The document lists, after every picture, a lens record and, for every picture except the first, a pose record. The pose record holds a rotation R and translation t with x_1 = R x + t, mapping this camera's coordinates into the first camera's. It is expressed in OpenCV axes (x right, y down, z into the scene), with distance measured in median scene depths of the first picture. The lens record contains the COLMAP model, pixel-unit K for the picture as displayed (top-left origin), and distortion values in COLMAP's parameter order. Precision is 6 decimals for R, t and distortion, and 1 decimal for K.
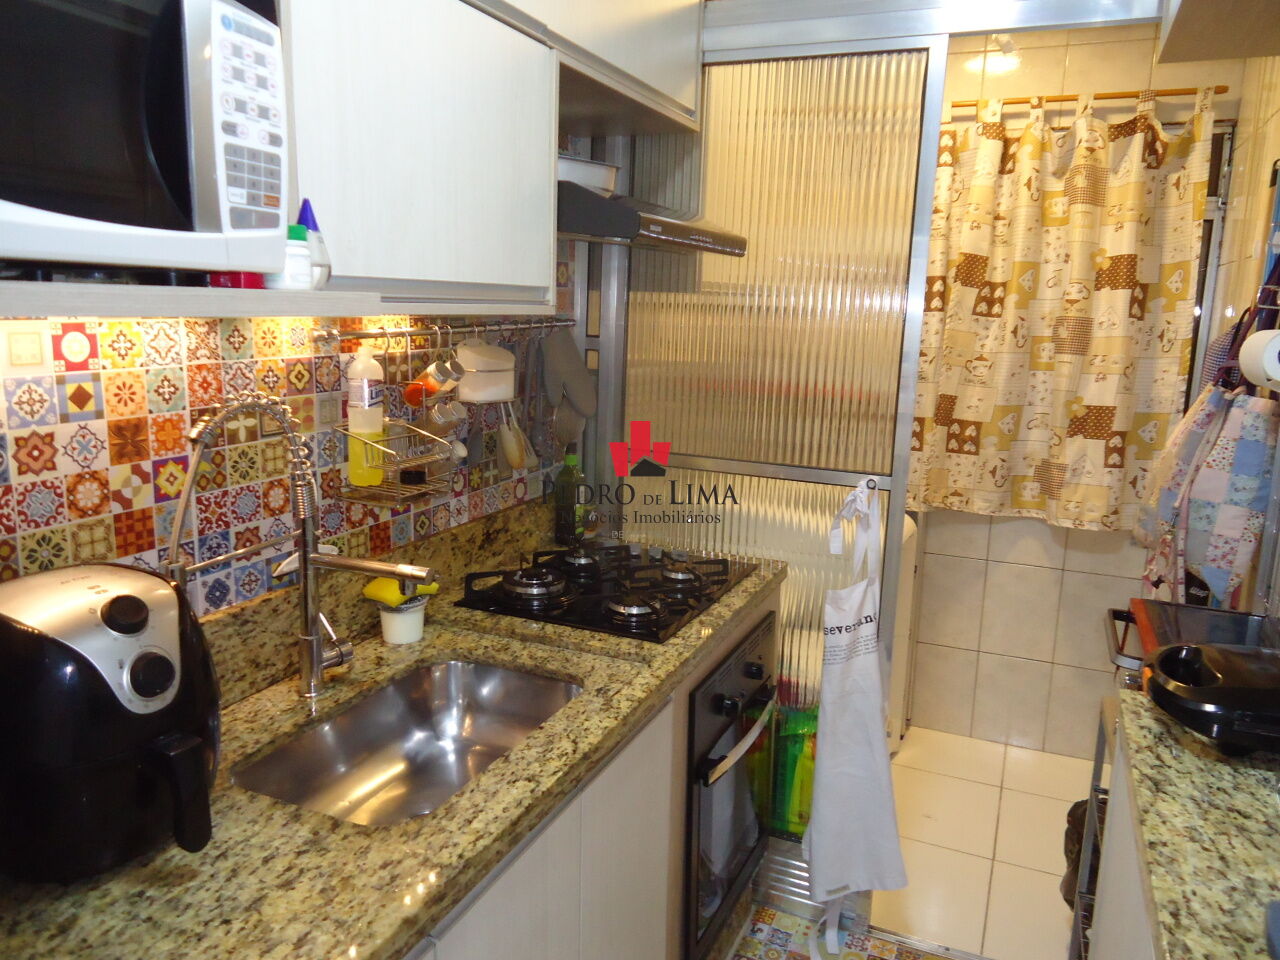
lens RADIAL K [[942.4, 0, 646.3], [0, 942.4, 482.2], [0, 0, 1]] dist [-0.002358, 0.002304]
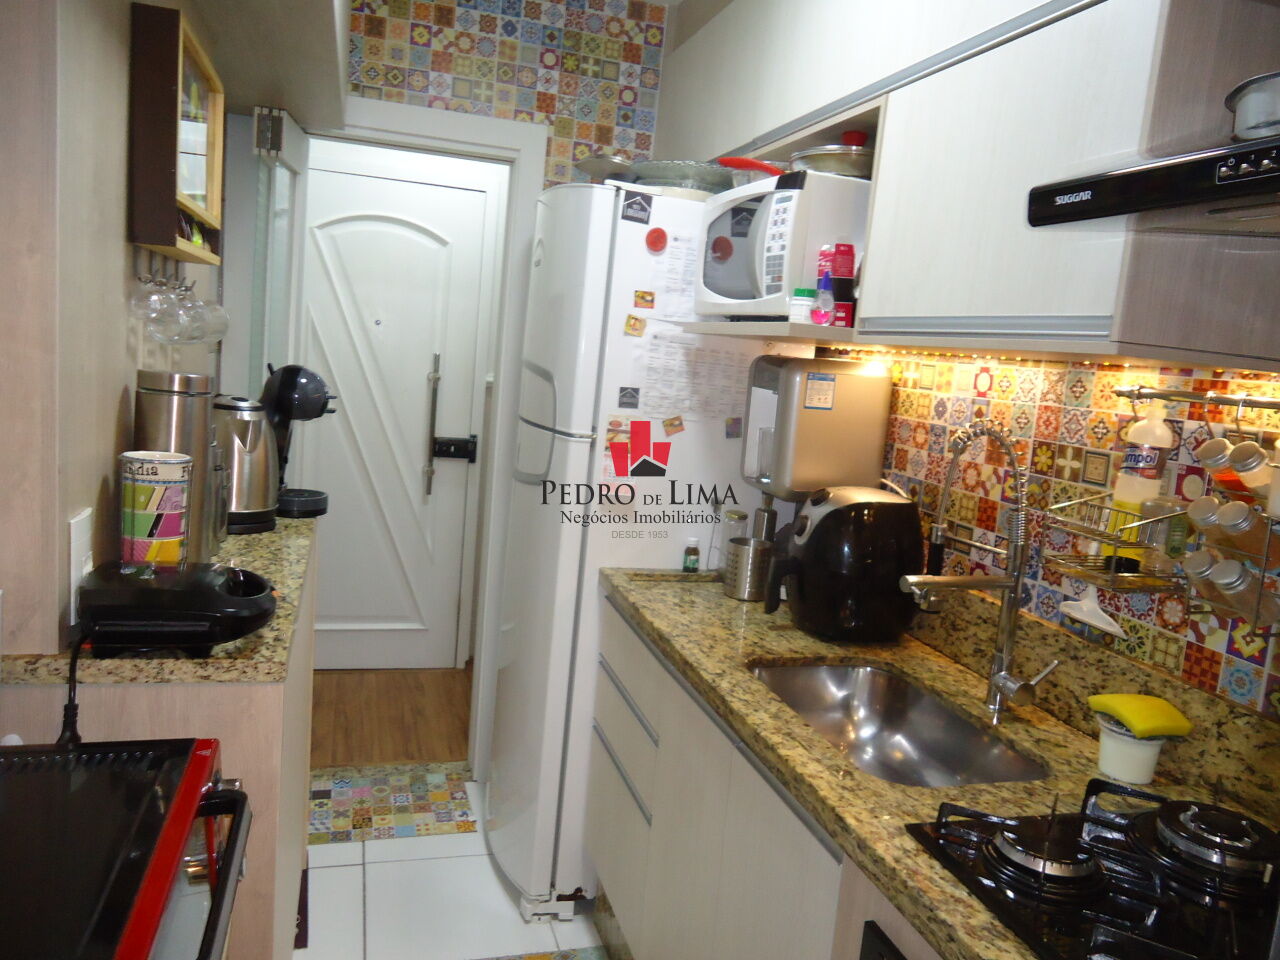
lens RADIAL K [[942.4, 0, 646.3], [0, 942.4, 482.2], [0, 0, 1]] dist [-0.002358, 0.002304]
pose [[-0.761290, -0.002633, -0.648406, 0.828698], [-0.225587, 0.938597, 0.261049, -0.266914], [0.607904, 0.345006, -0.715139, 1.816748]]
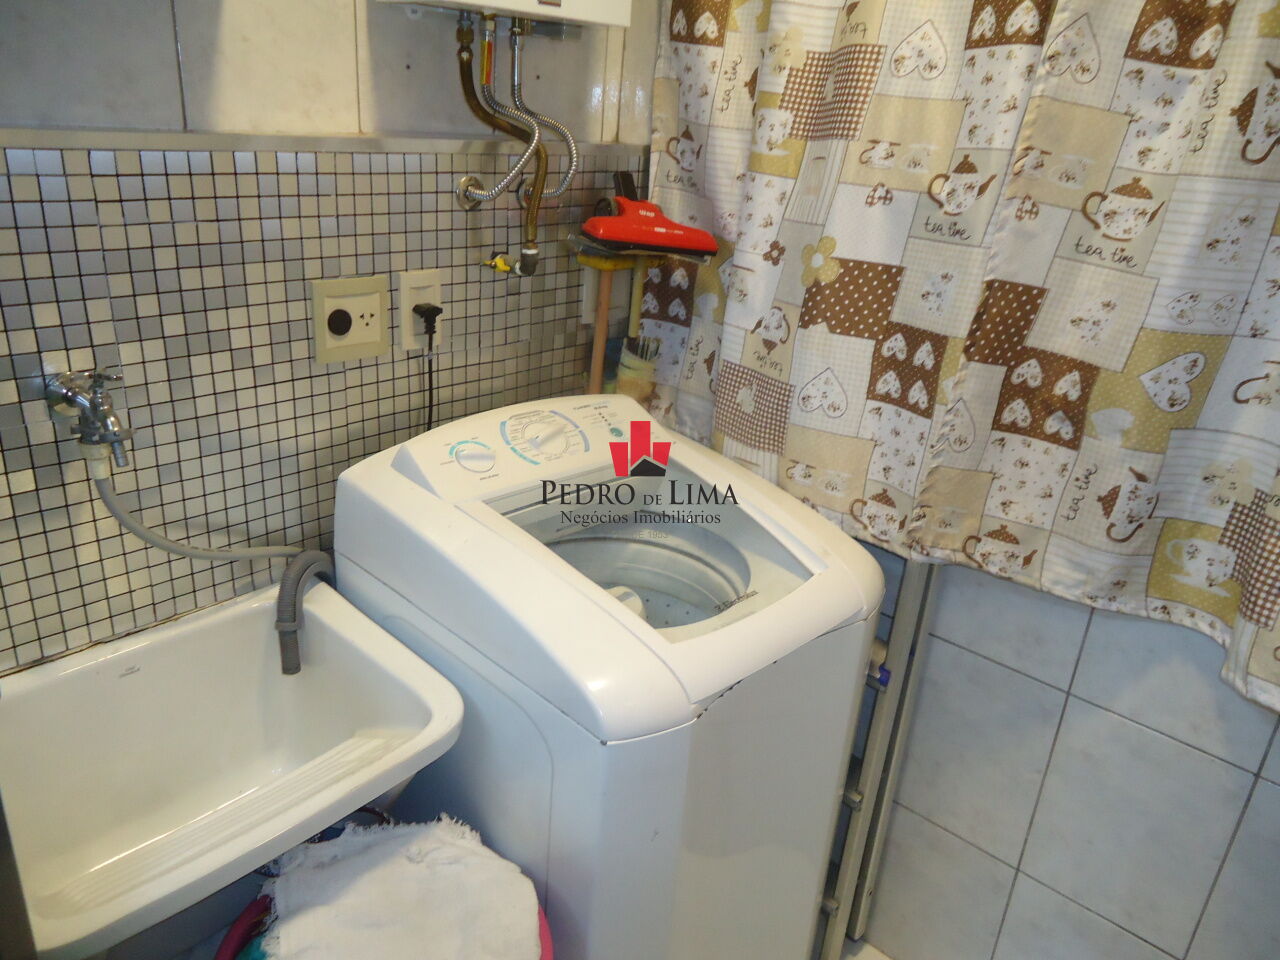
lens RADIAL K [[942.4, 0, 646.3], [0, 942.4, 482.2], [0, 0, 1]] dist [-0.002358, 0.002304]
pose [[0.949101, 0.157057, -0.273020, 0.260936], [-0.102716, 0.973757, 0.203091, -0.067752], [0.297753, -0.164711, 0.940326, 0.521178]]
